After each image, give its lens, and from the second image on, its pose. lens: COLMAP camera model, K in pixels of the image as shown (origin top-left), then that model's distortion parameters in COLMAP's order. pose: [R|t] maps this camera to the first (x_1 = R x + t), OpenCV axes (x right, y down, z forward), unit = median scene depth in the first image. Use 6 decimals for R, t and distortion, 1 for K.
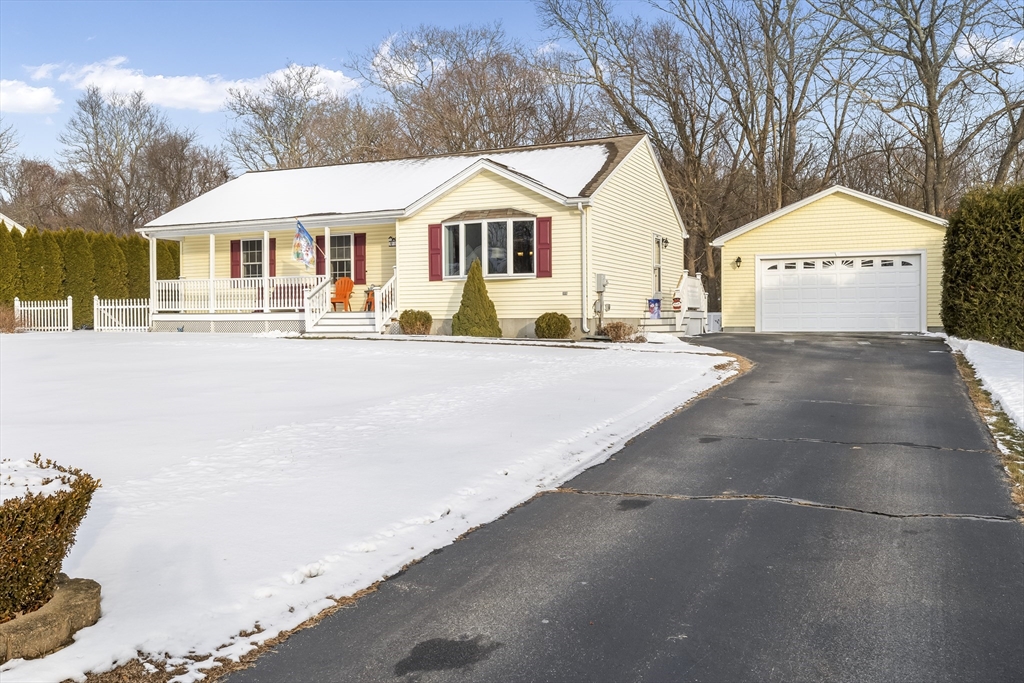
lens RADIAL K [[843.2, 0, 510.4], [0, 843.2, 338.5], [0, 0, 1]] dist [-0.033892, 0.006428]
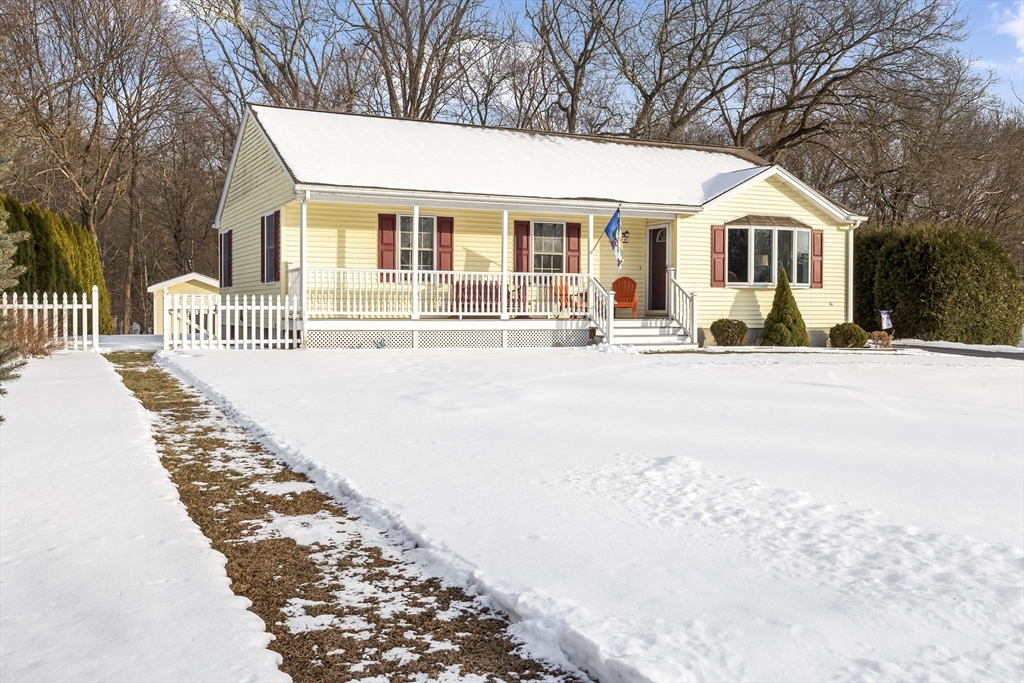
lens RADIAL K [[1041.6, 0, 515.5], [0, 1041.6, 335.5], [0, 0, 1]] dist [-0.048950, 0.000000]
pose [[0.637206, -0.005516, 0.770674, -1.101804], [0.016212, 0.999849, -0.006248, -0.011807], [-0.770523, 0.016476, 0.637199, 0.446912]]
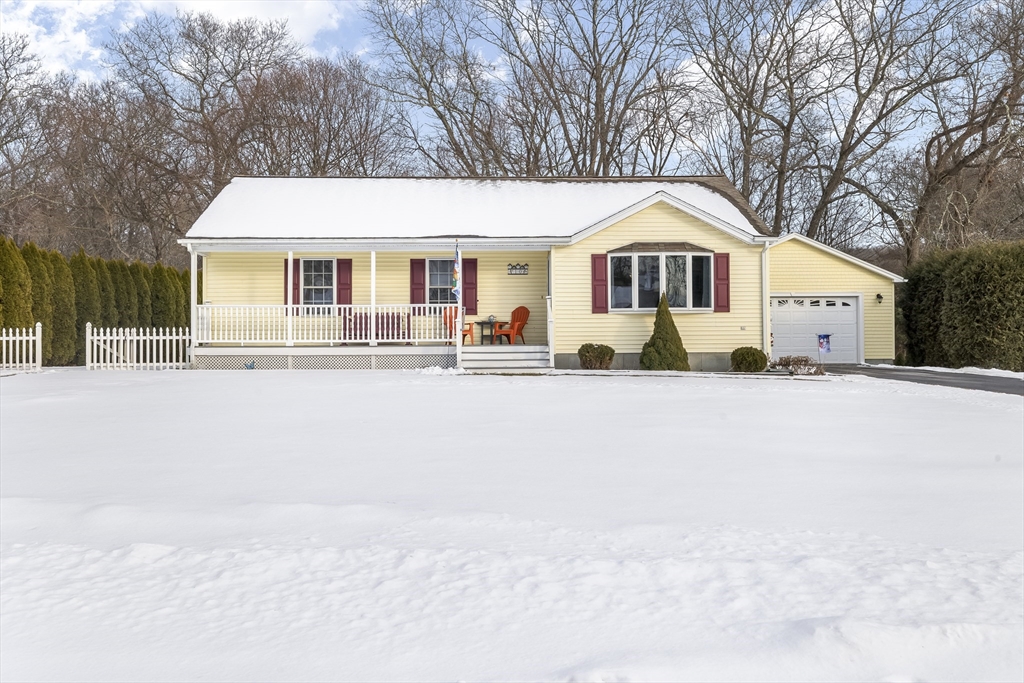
lens RADIAL K [[911.3, 0, 510.1], [0, 911.3, 351.0], [0, 0, 1]] dist [-0.014698, -0.010951]
pose [[0.902685, 0.000478, 0.430301, -0.624460], [0.011071, 0.999643, -0.024336, -0.001348], [-0.430159, 0.026732, 0.902357, 0.110173]]
